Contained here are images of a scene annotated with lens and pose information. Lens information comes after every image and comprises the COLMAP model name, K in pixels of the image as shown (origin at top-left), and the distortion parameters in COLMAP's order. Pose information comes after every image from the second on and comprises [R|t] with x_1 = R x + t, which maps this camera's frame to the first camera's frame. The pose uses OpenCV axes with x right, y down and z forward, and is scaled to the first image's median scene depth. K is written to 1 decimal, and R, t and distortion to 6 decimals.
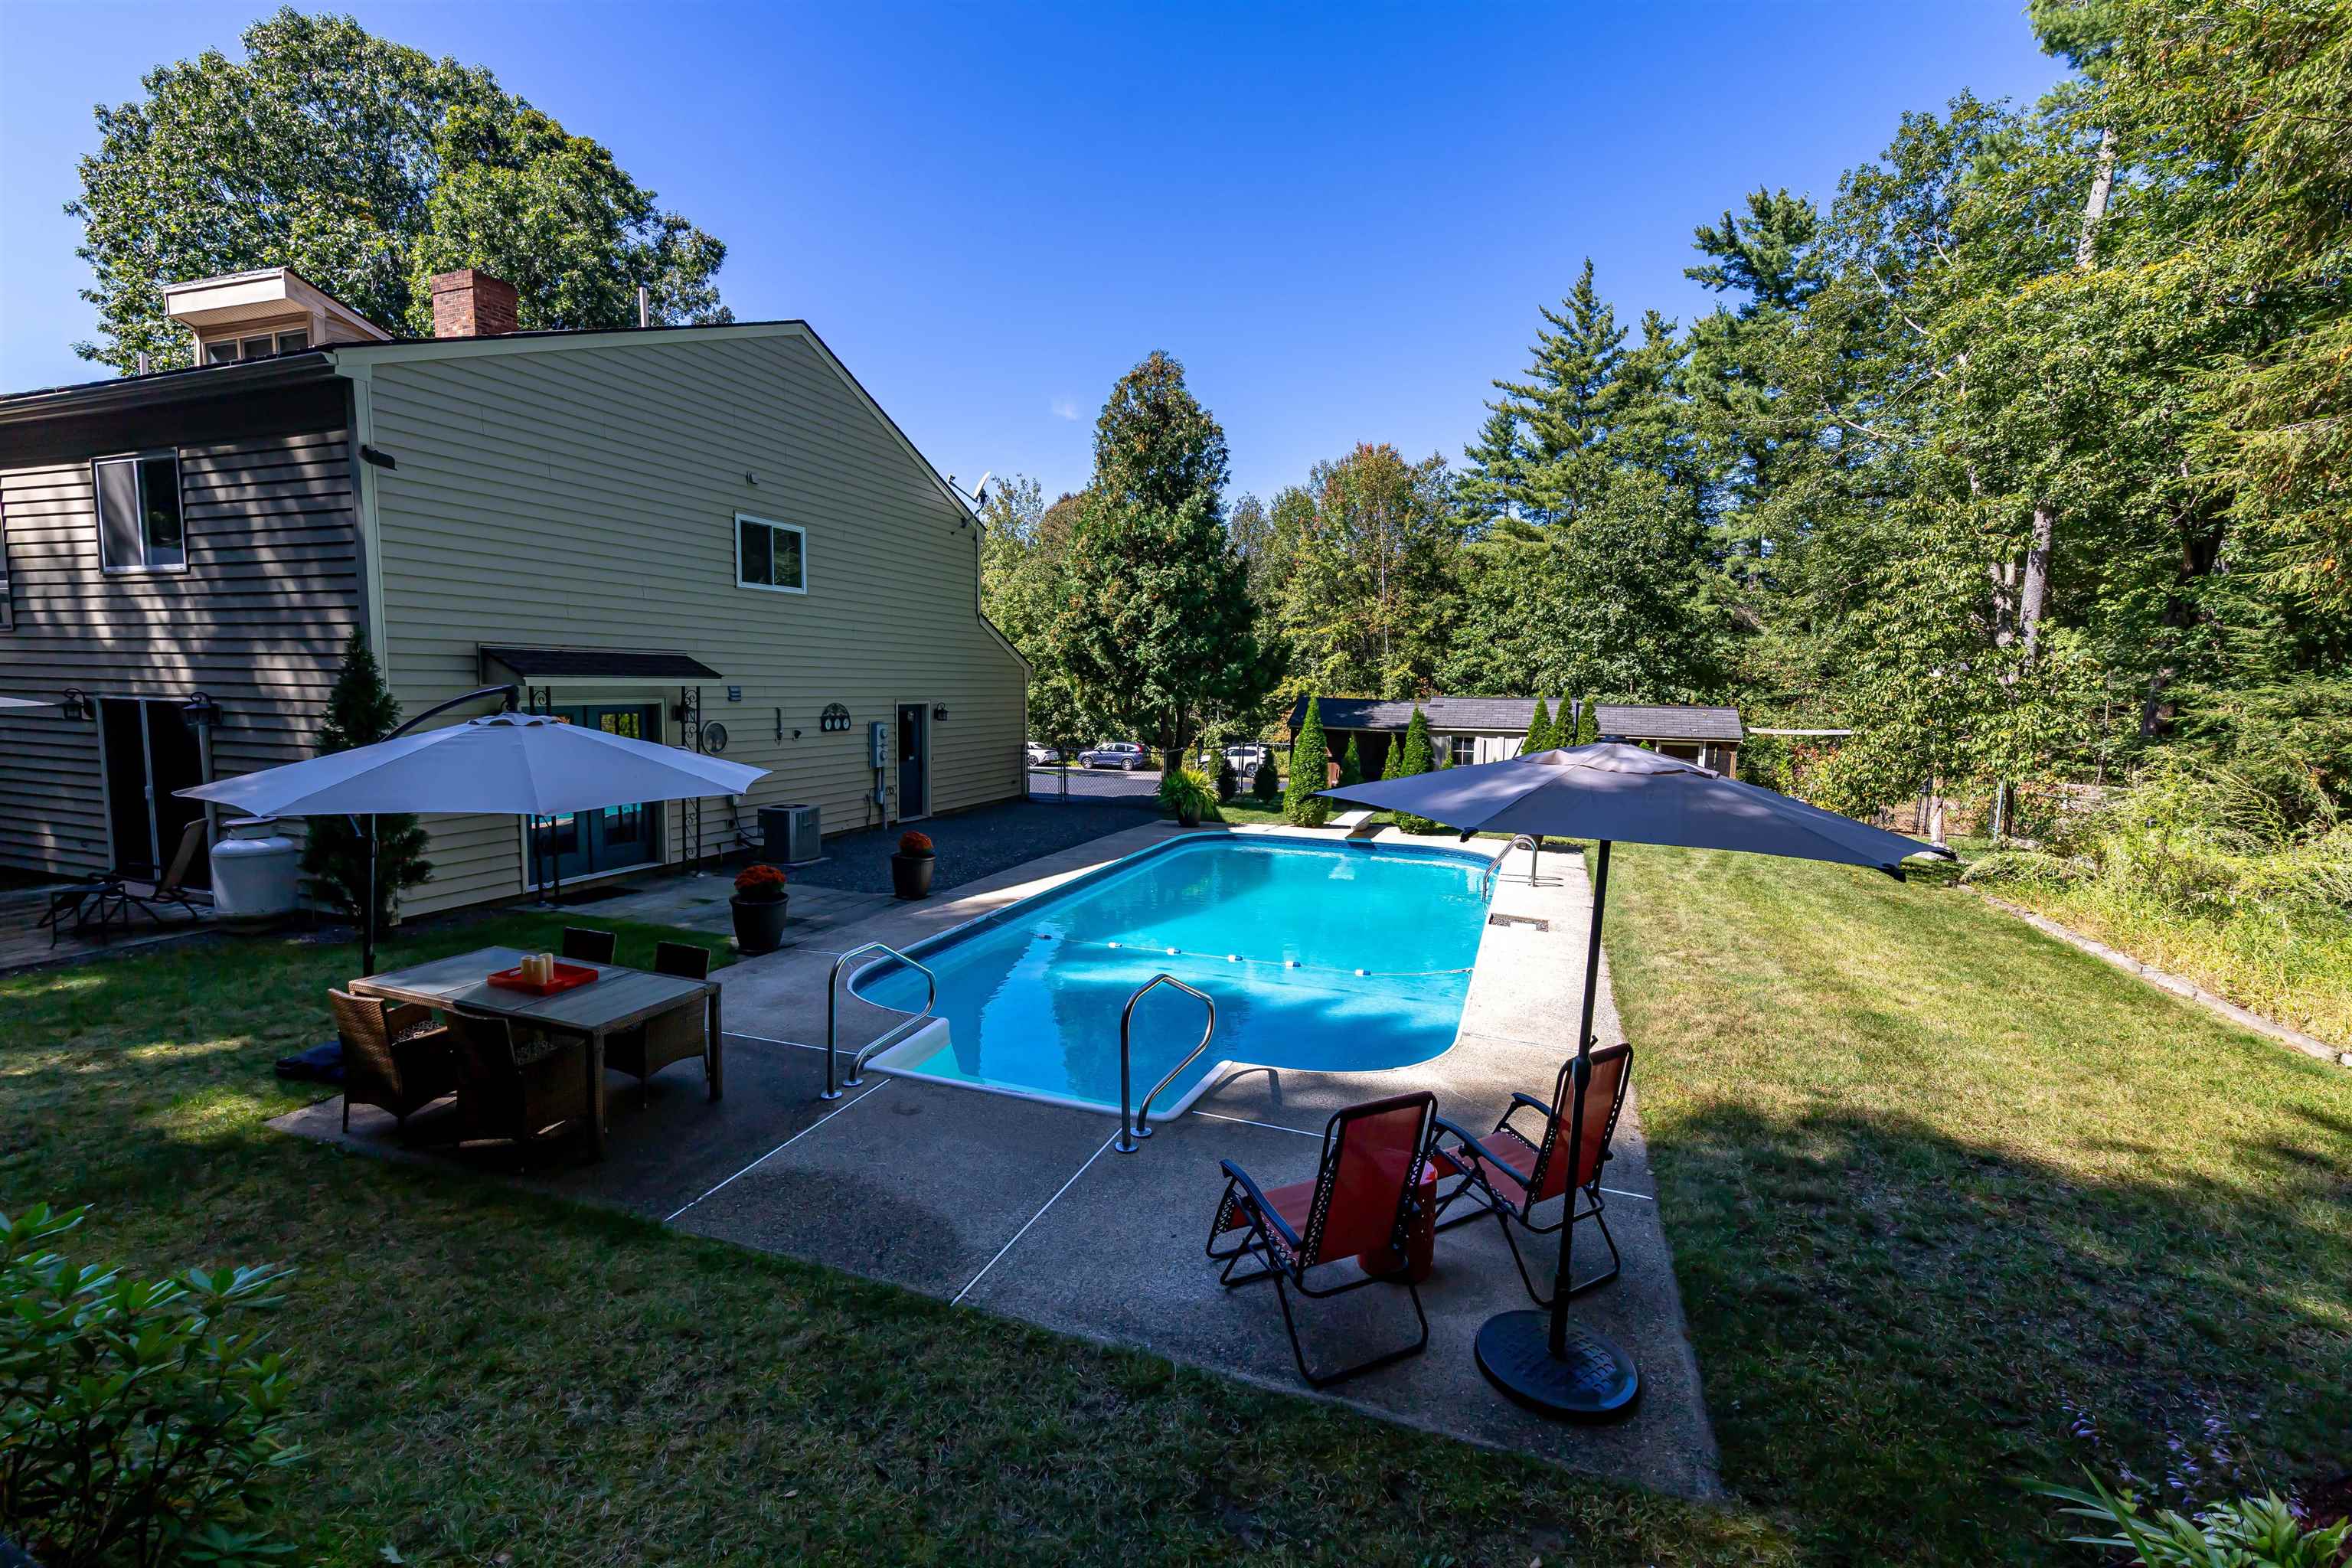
lens RADIAL K [[1003.6, 0, 1171.9], [0, 1003.6, 775.3], [0, 0, 1]] dist [-0.000803, -0.000361]
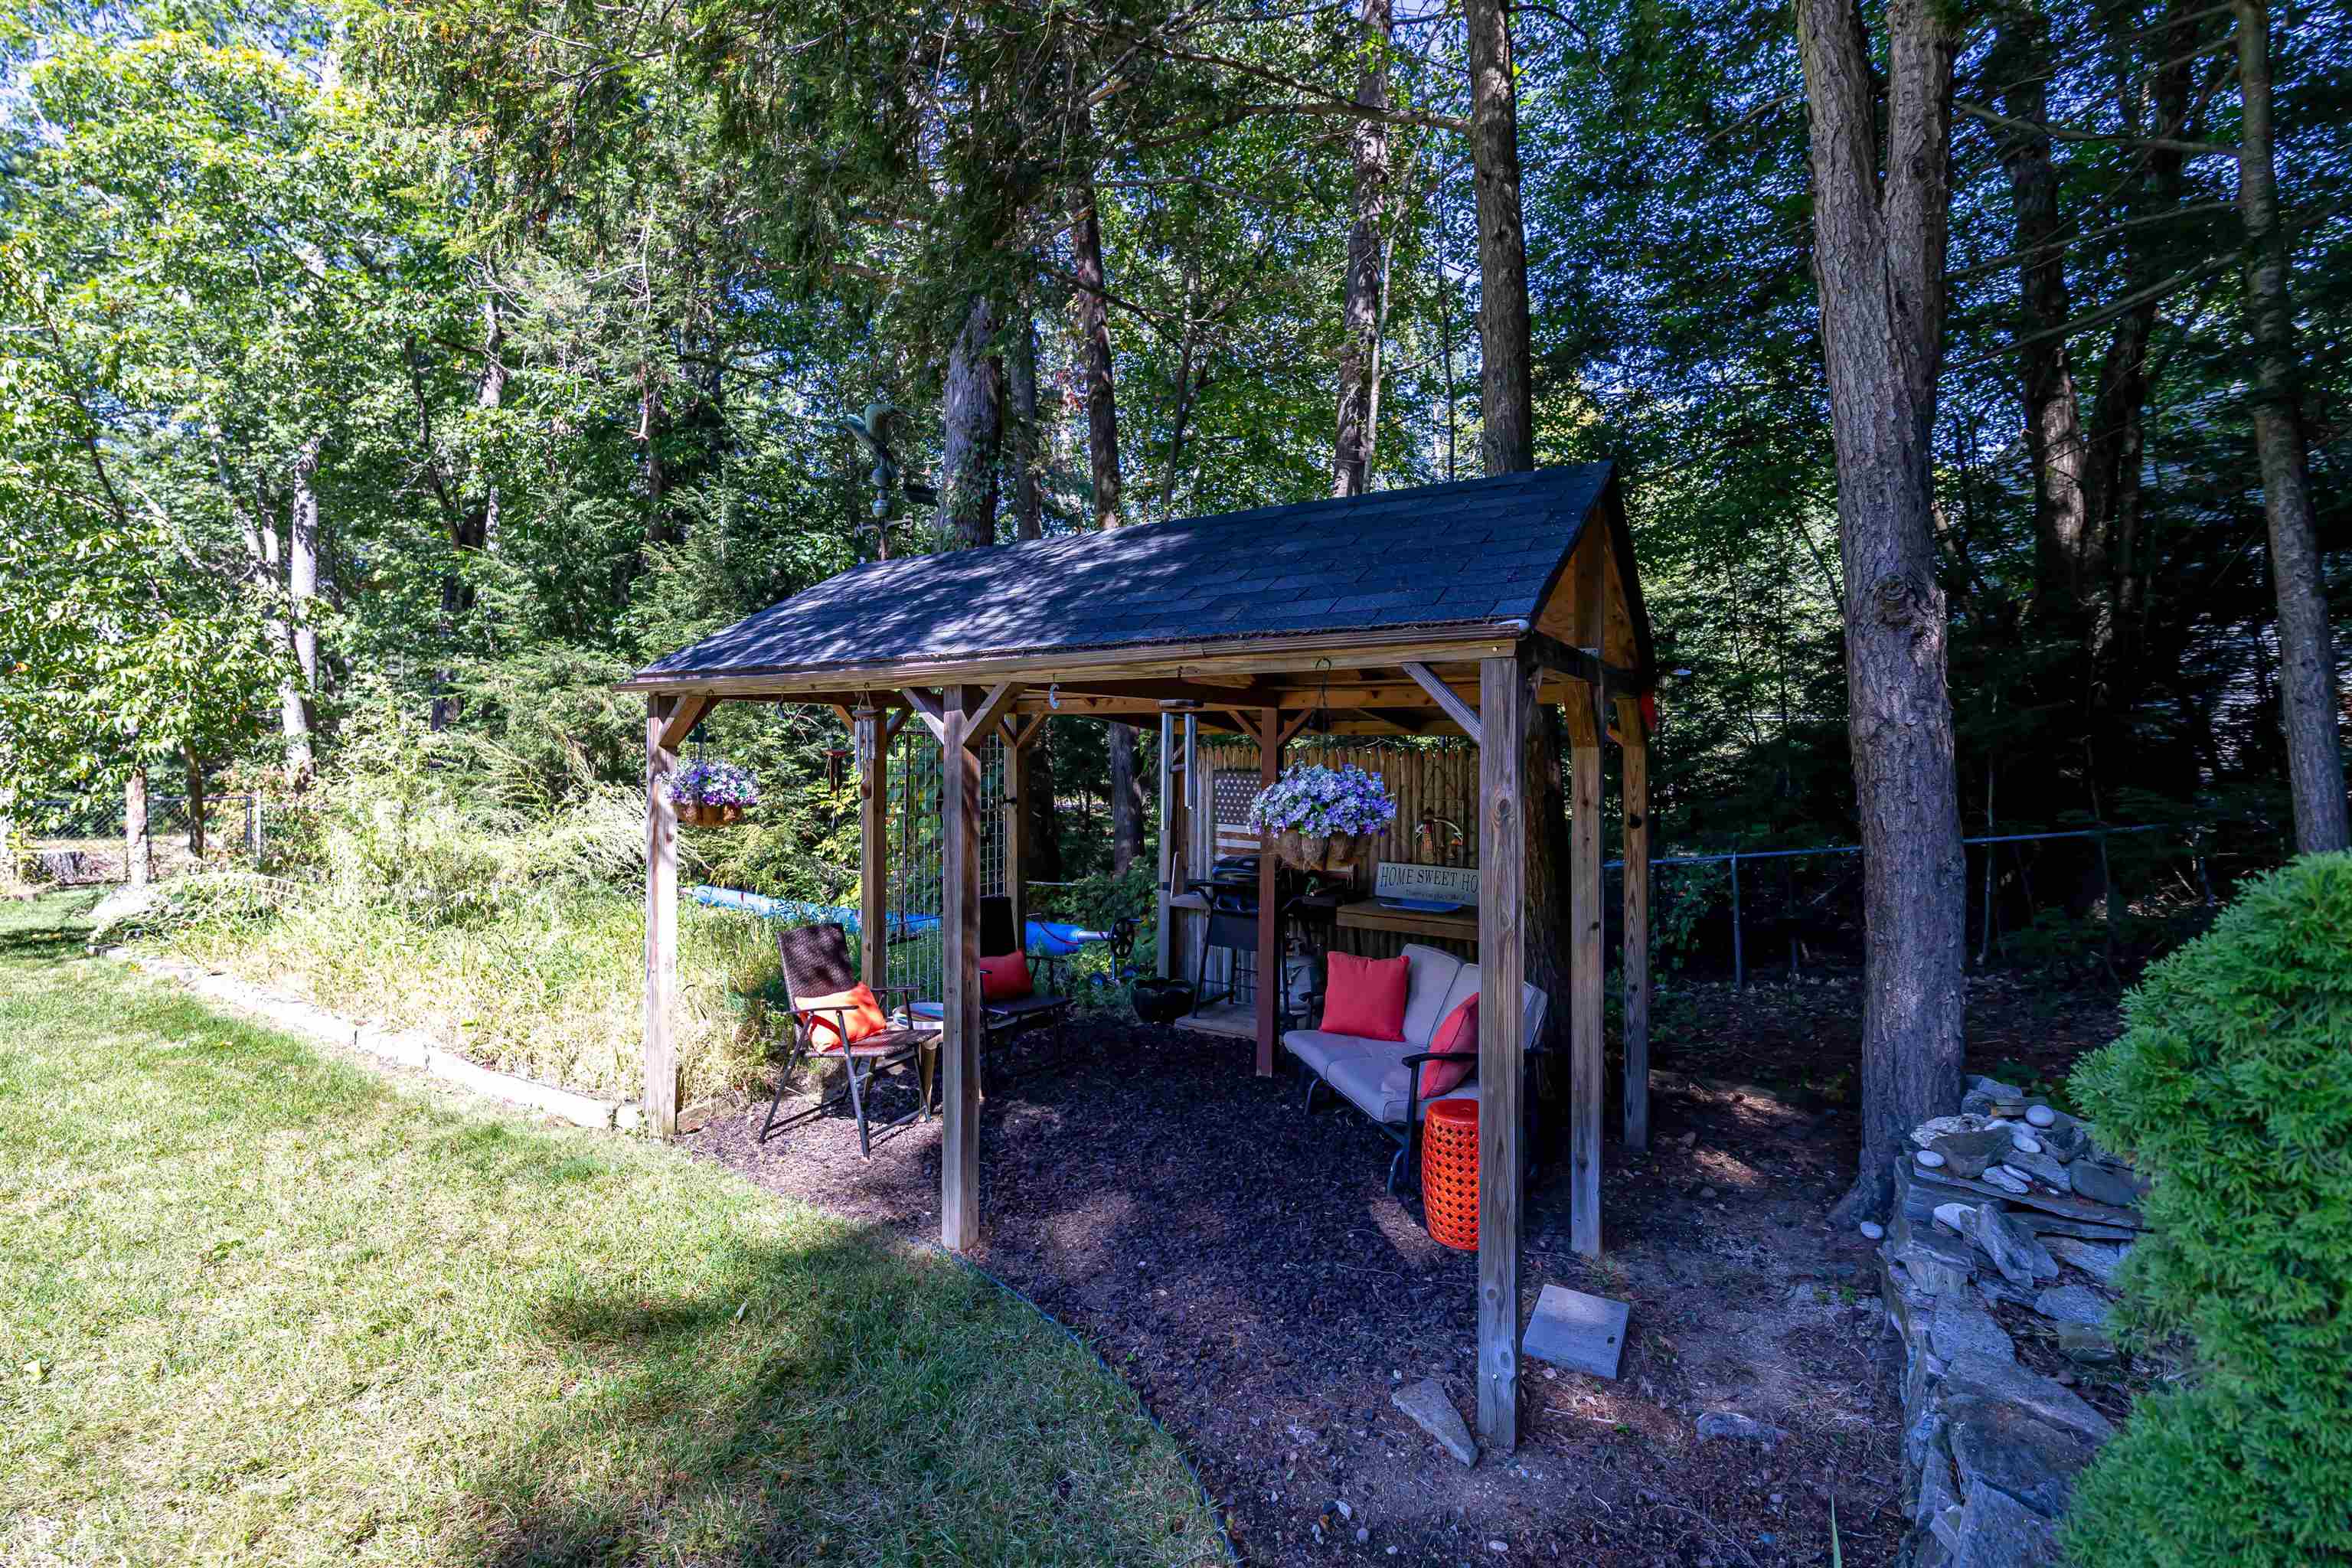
lens RADIAL K [[1003.6, 0, 1171.9], [0, 1003.6, 775.3], [0, 0, 1]] dist [-0.000803, -0.000361]
pose [[0.196119, -0.040252, 0.979754, 0.322065], [0.089562, 0.995716, 0.022980, 0.047297], [-0.976481, 0.083242, 0.198884, 0.266824]]
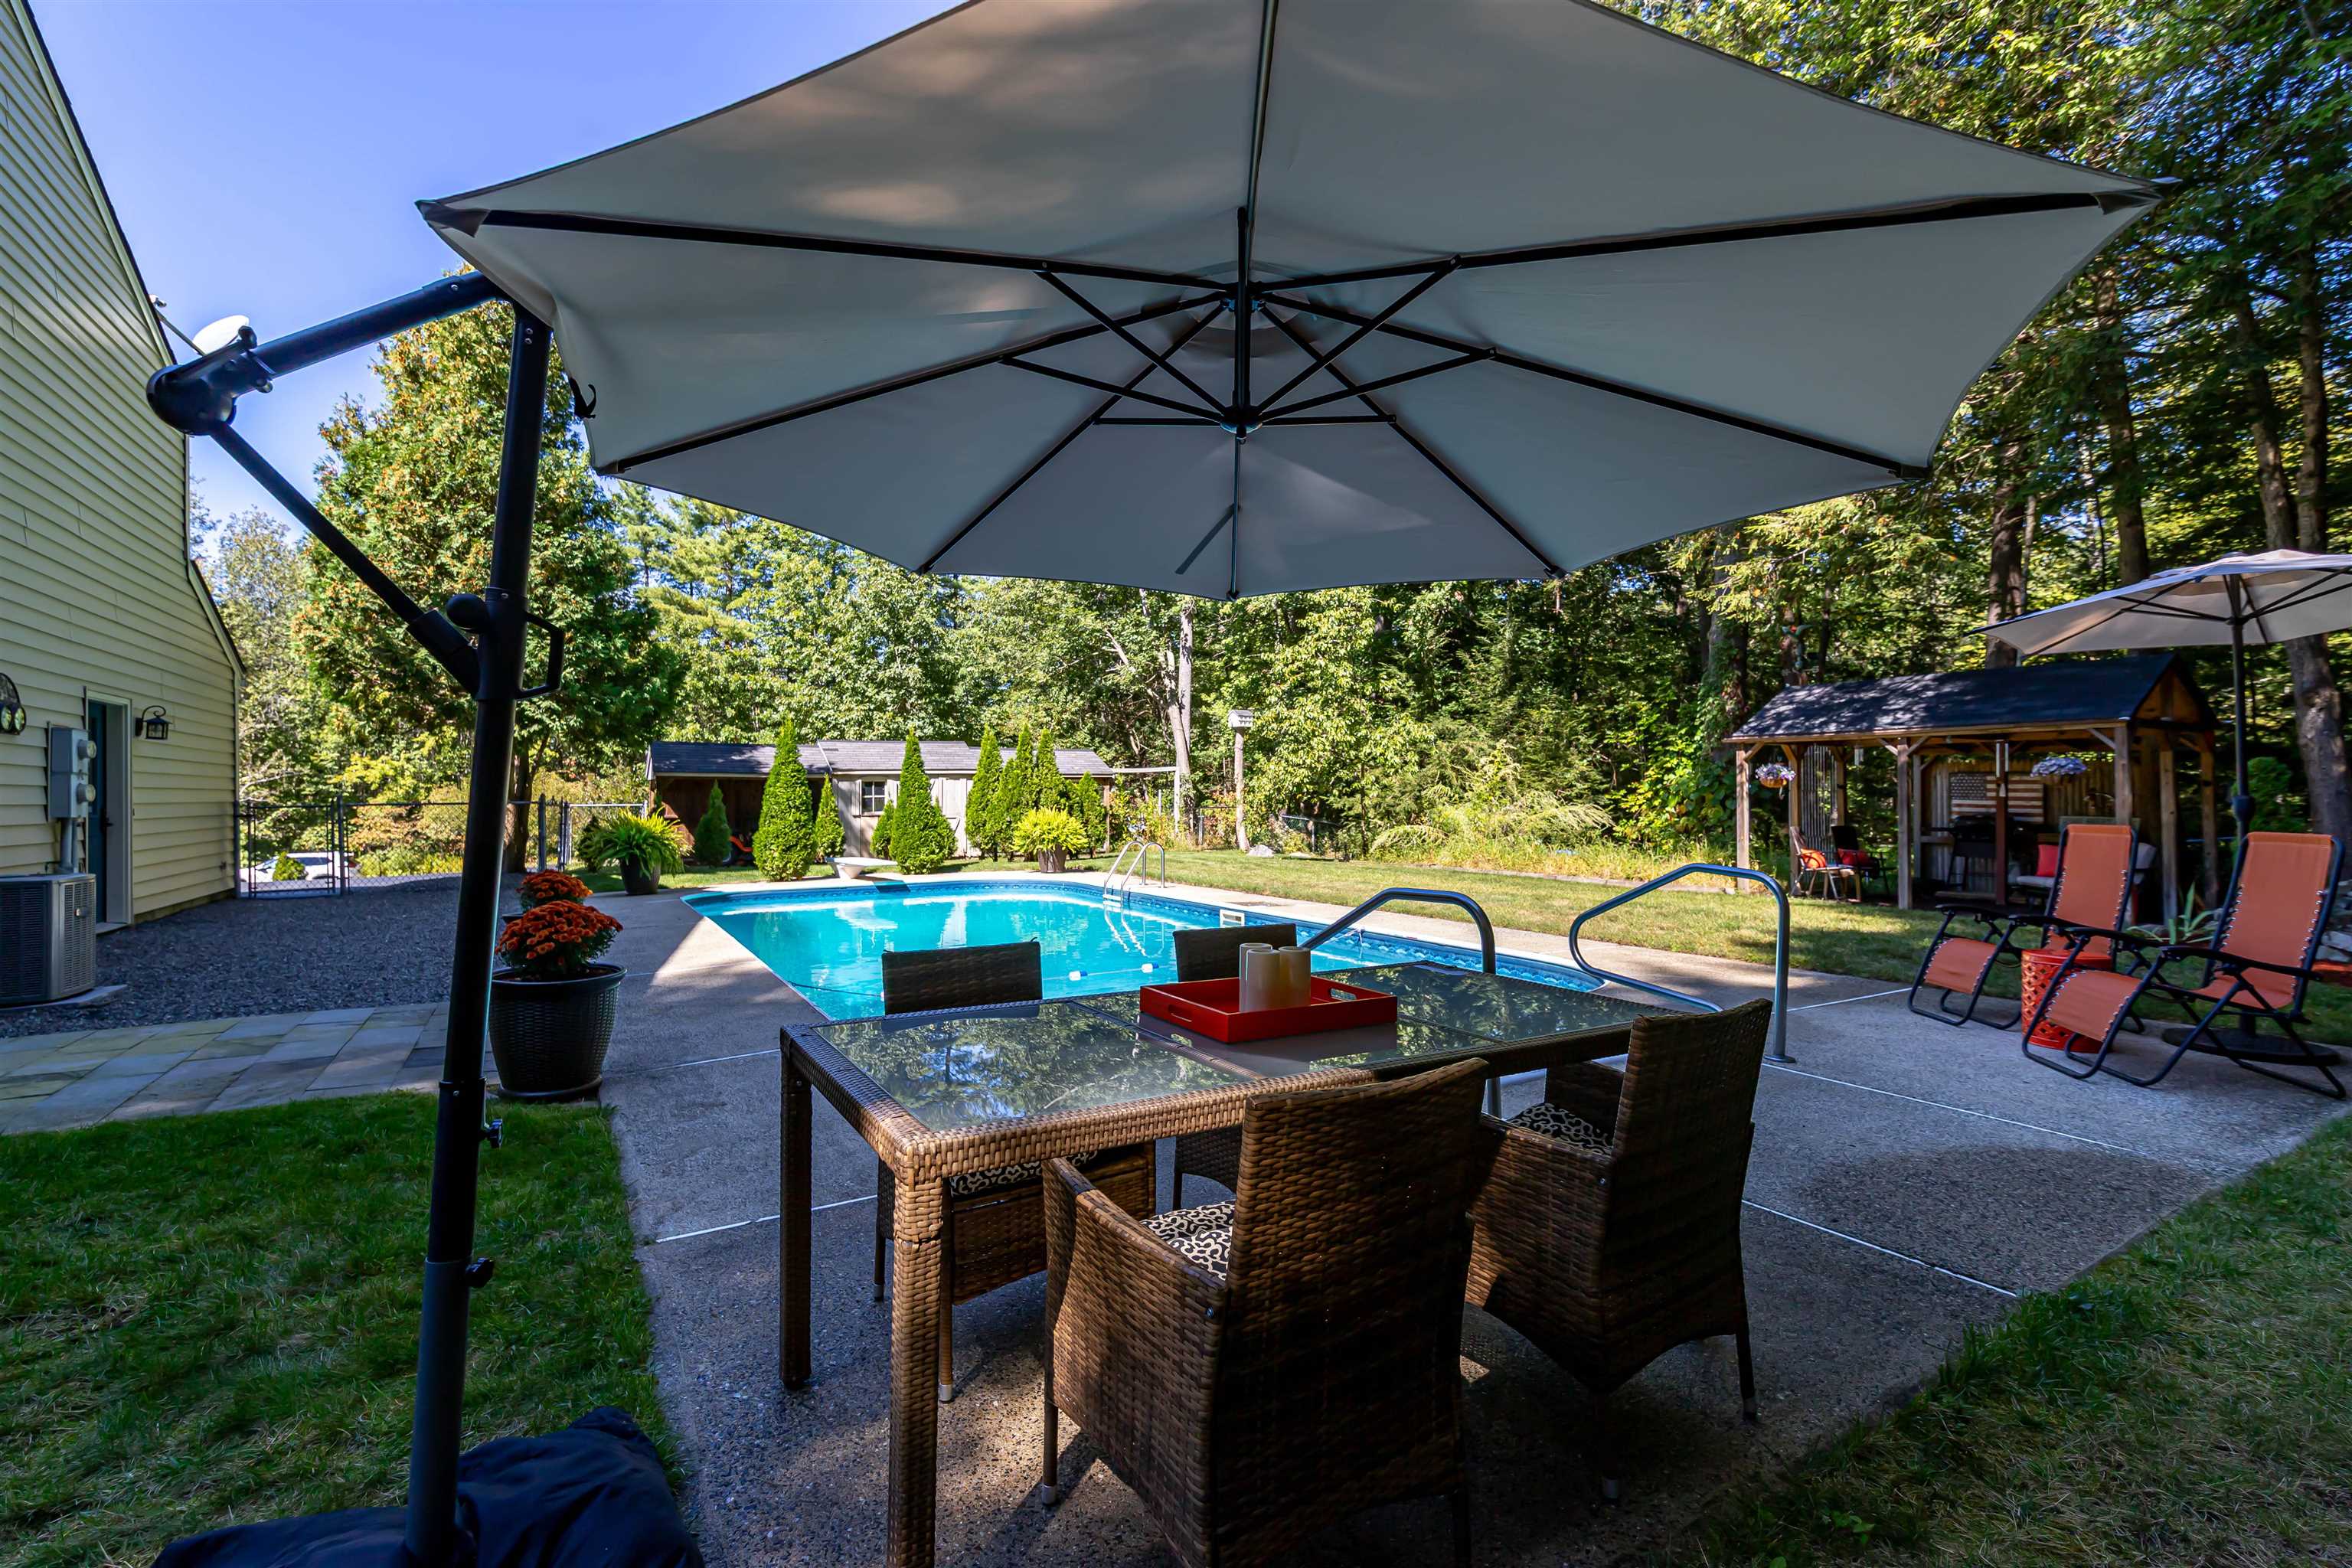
lens RADIAL K [[1003.6, 0, 1171.9], [0, 1003.6, 775.3], [0, 0, 1]] dist [-0.000803, -0.000361]
pose [[0.626871, -0.008734, 0.779074, -0.377559], [0.087528, 0.994397, -0.059280, 0.052112], [-0.774191, 0.105352, 0.624123, 0.317762]]
